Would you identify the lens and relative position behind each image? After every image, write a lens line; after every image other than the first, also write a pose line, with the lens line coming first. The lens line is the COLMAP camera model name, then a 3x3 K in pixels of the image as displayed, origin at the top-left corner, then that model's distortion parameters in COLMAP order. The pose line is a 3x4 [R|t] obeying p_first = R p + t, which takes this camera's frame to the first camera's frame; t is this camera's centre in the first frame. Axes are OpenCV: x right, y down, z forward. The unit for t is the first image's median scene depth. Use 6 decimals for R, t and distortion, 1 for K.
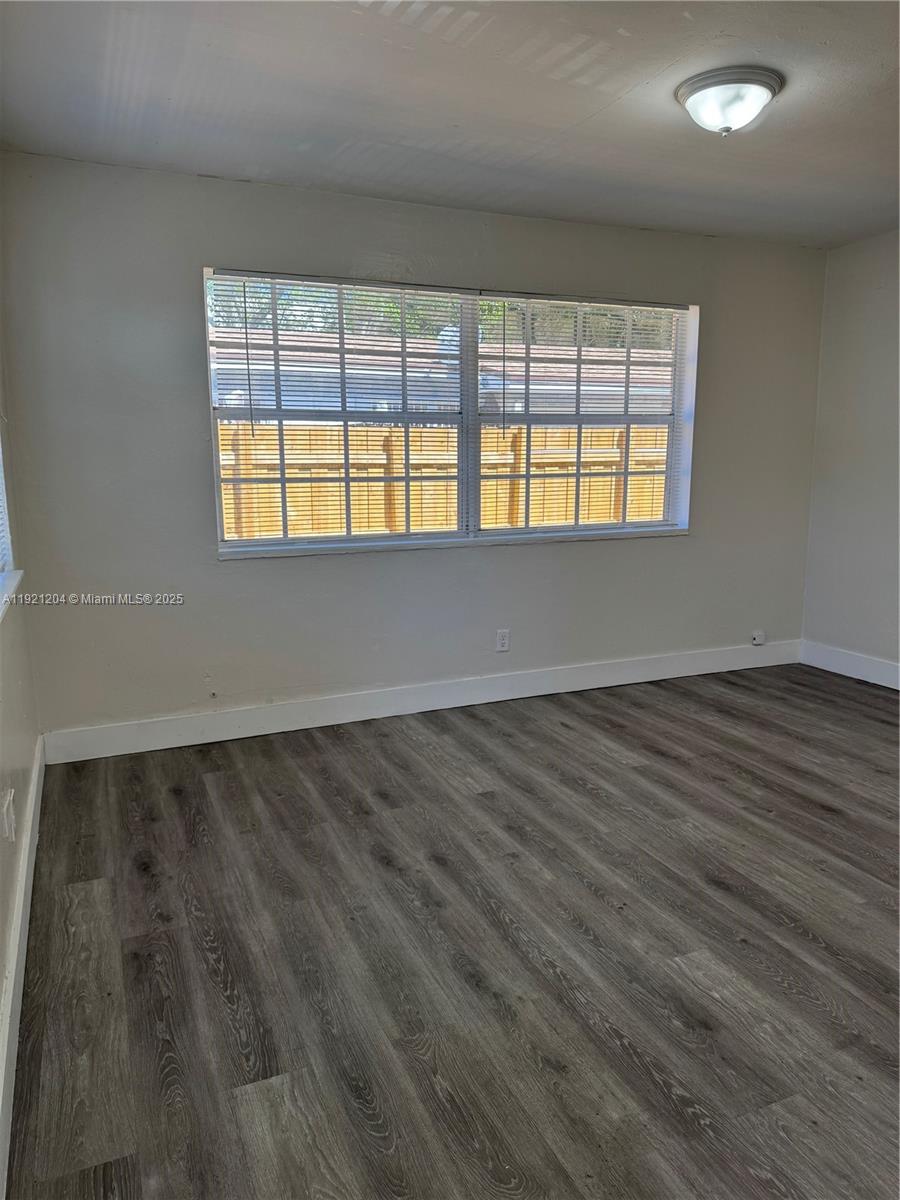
lens RADIAL K [[851.2, 0, 451.9], [0, 851.2, 597.5], [0, 0, 1]] dist [0.039128, -0.047852]
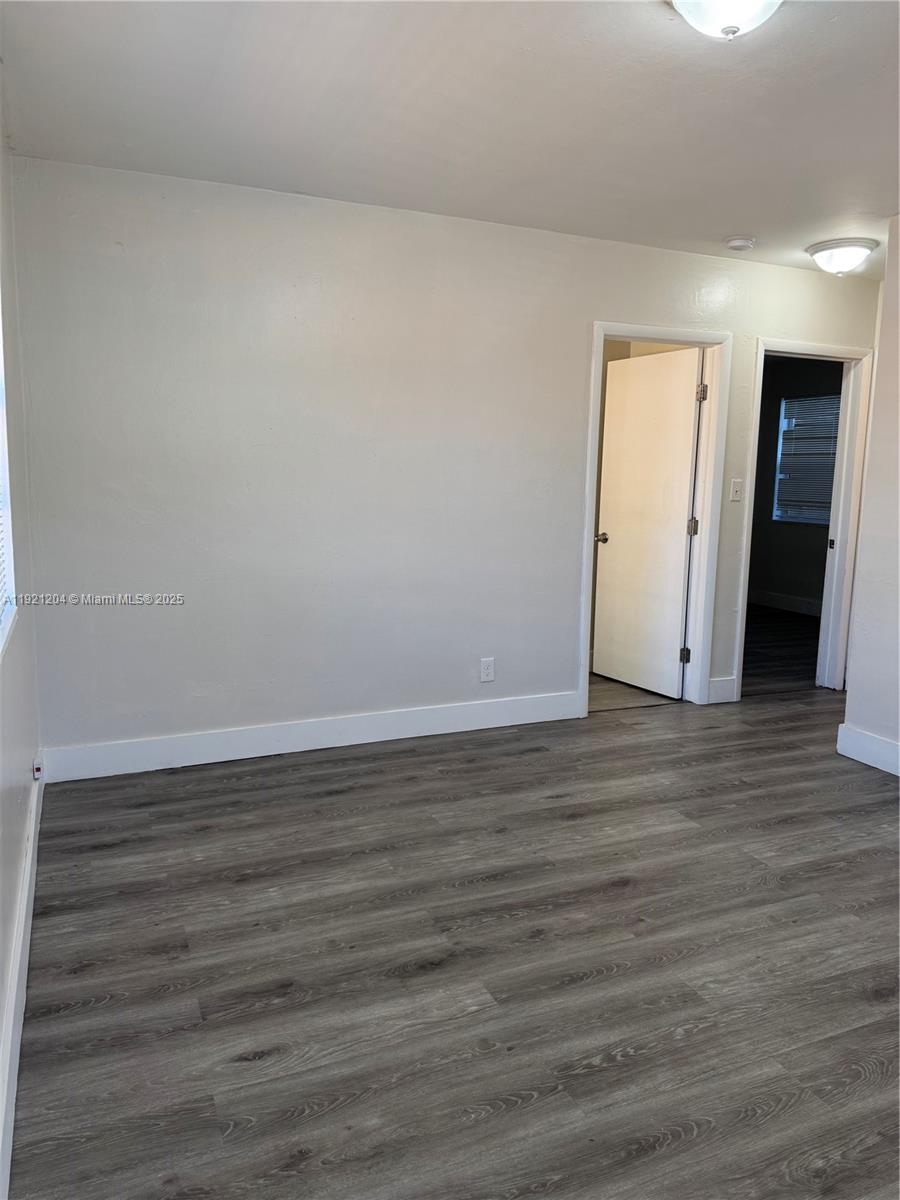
lens RADIAL K [[851.2, 0, 450.0], [0, 851.2, 593.6], [0, 0, 1]] dist [0.039128, -0.047852]
pose [[0.000582, -0.142051, 0.989859, -0.437024], [0.148458, 0.978903, 0.140392, -0.218307], [-0.988919, 0.146871, 0.021659, 1.254196]]
